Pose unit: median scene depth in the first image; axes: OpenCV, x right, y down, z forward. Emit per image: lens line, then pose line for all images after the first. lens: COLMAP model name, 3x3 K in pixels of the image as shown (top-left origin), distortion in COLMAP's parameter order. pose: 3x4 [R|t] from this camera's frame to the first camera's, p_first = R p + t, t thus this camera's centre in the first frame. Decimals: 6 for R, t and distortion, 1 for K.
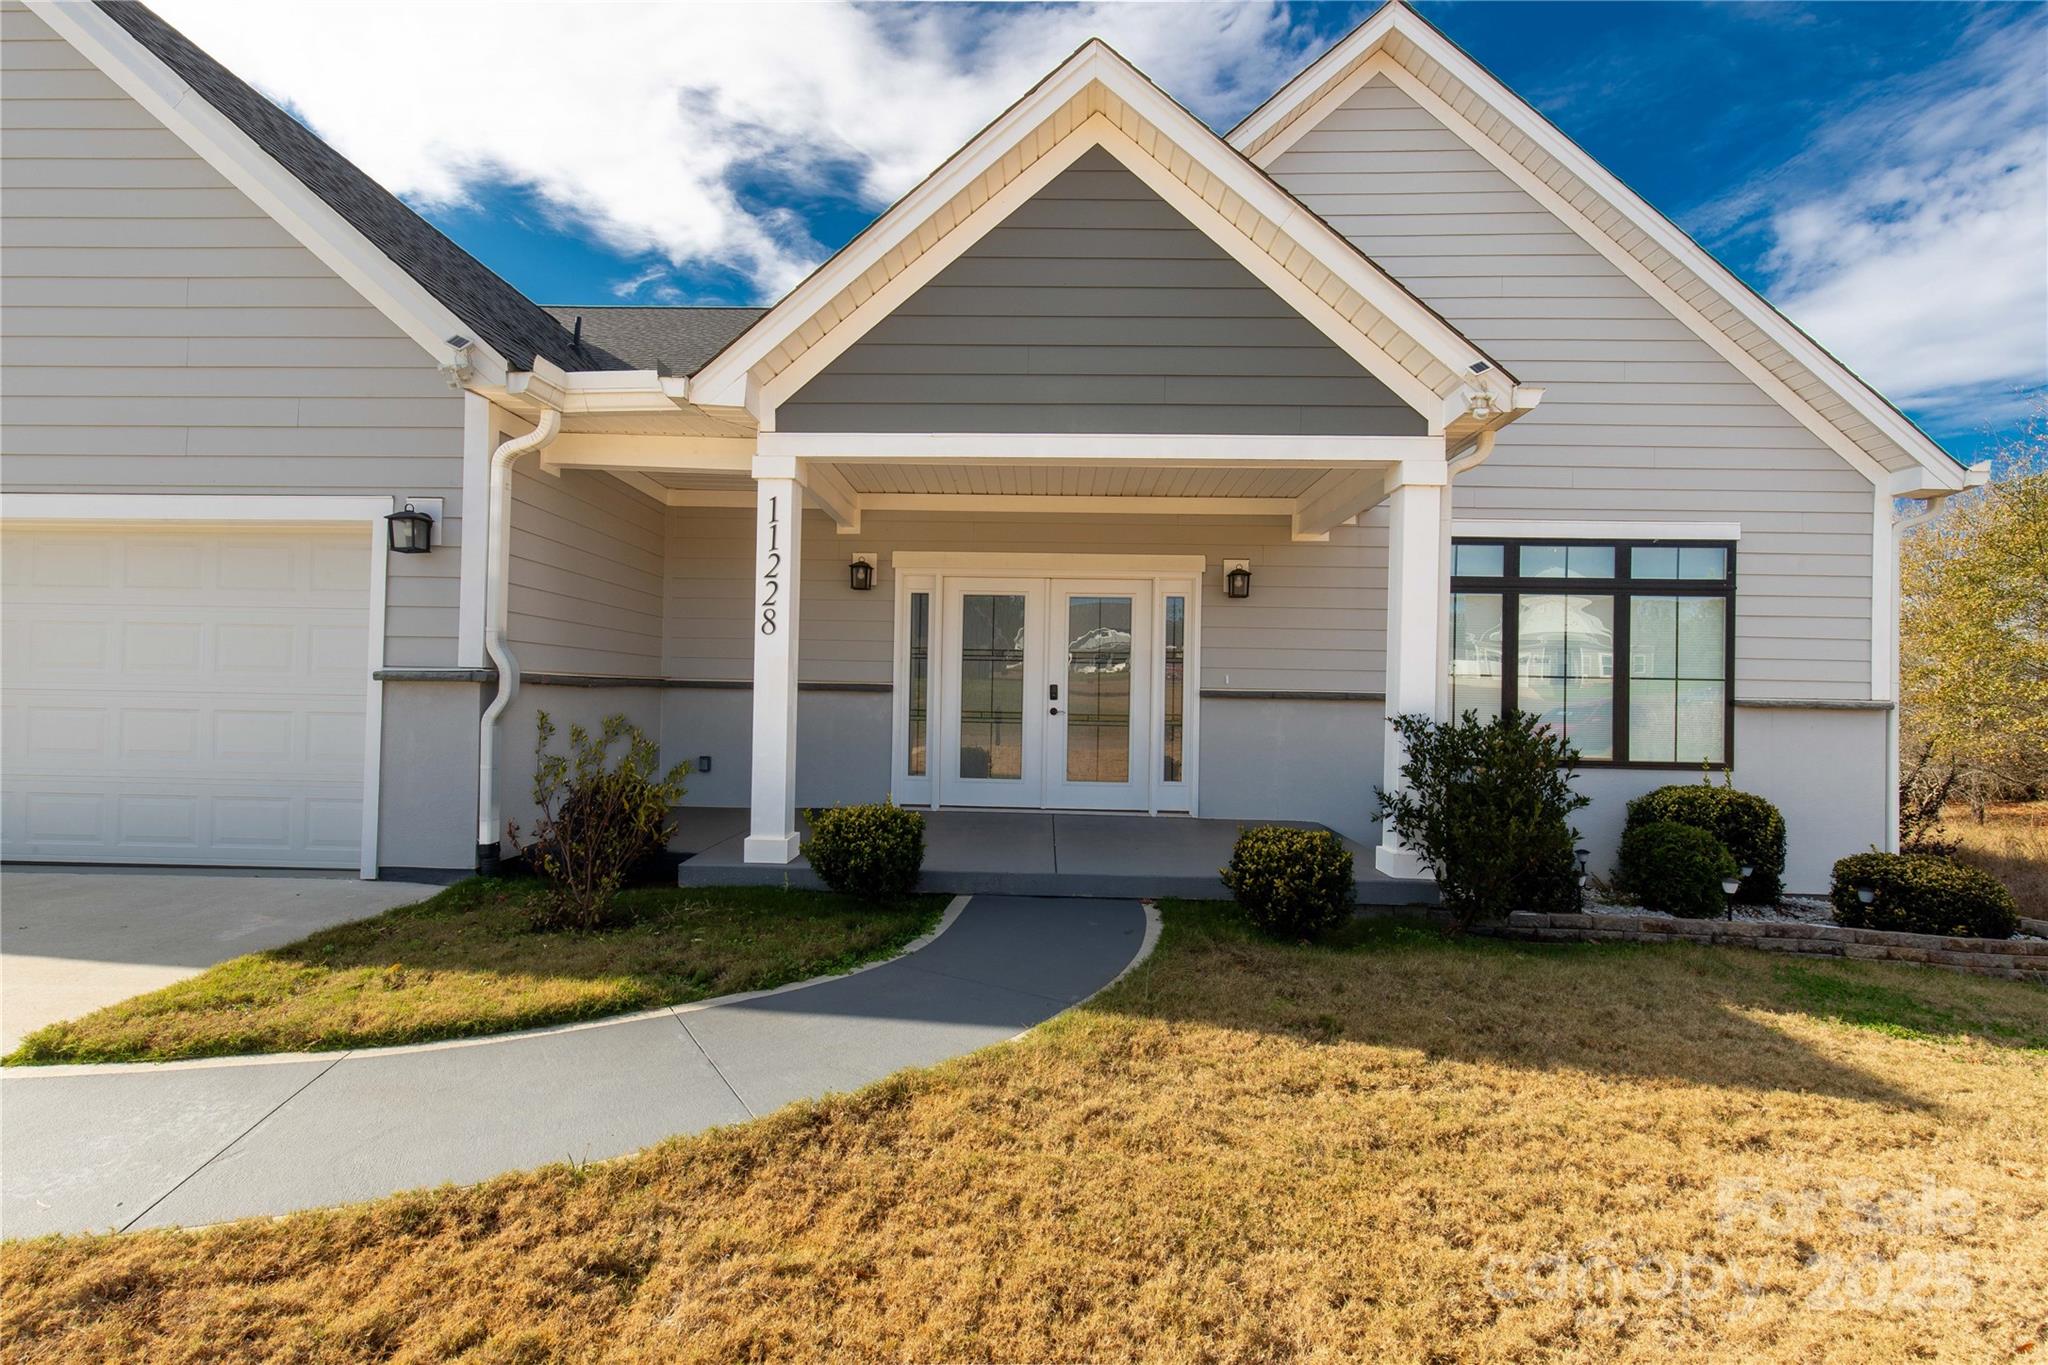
lens RADIAL K [[970.2, 0, 1046.2], [0, 970.2, 687.2], [0, 0, 1]] dist [0.020428, -0.000579]
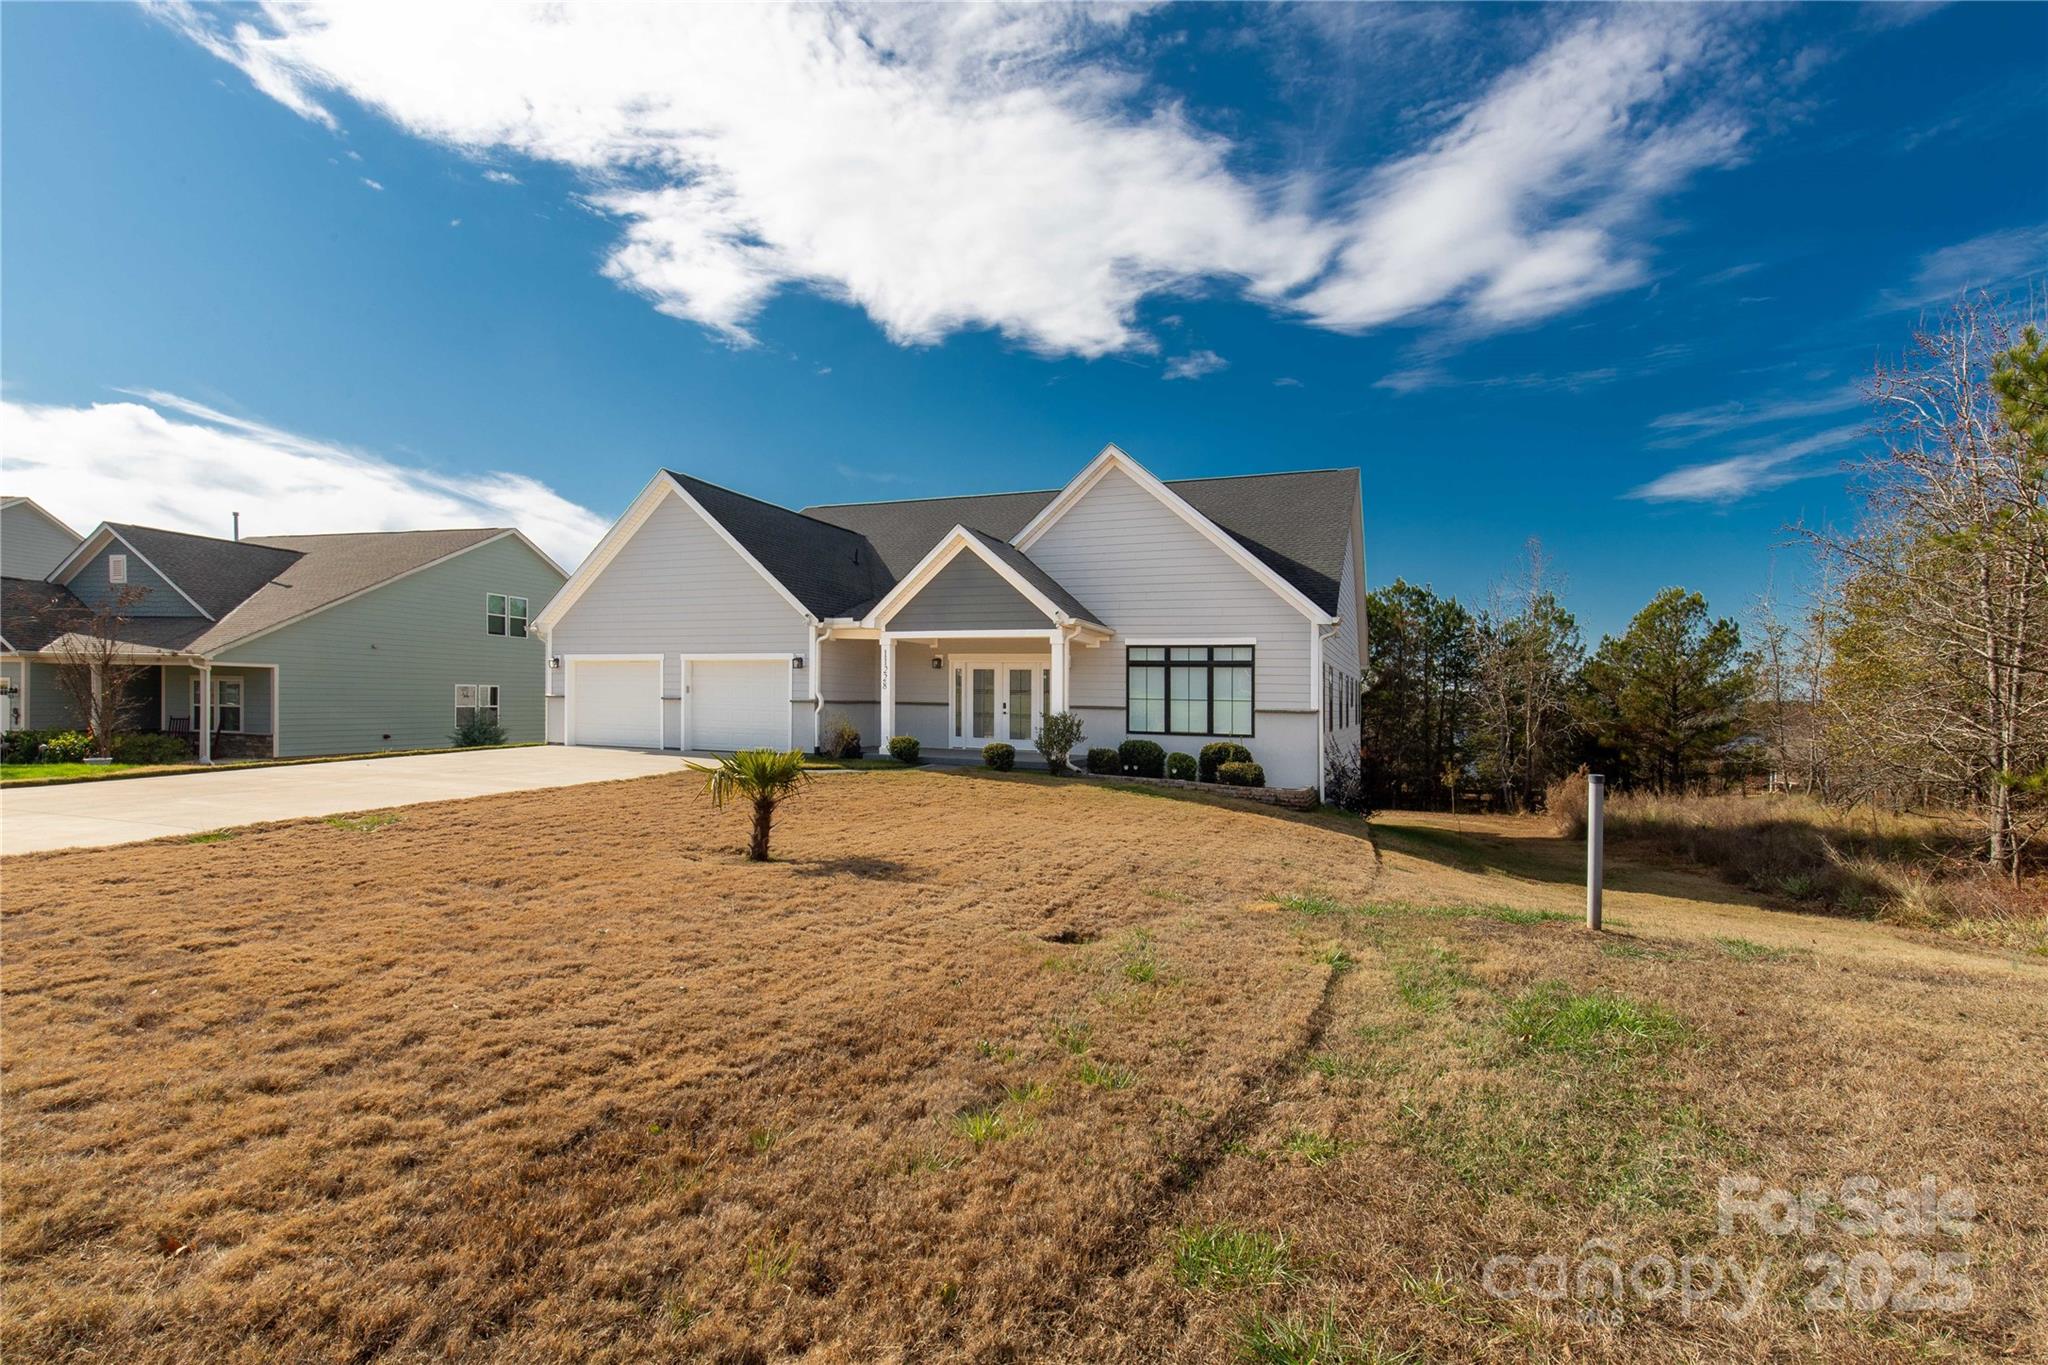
lens RADIAL K [[970.2, 0, 1019.5], [0, 970.2, 693.6], [0, 0, 1]] dist [0.020428, -0.000579]
pose [[0.925854, -0.002576, -0.377873, 1.074631], [0.000936, 0.999989, -0.004525, -0.016178], [0.377880, 0.003836, 0.925847, -1.478608]]
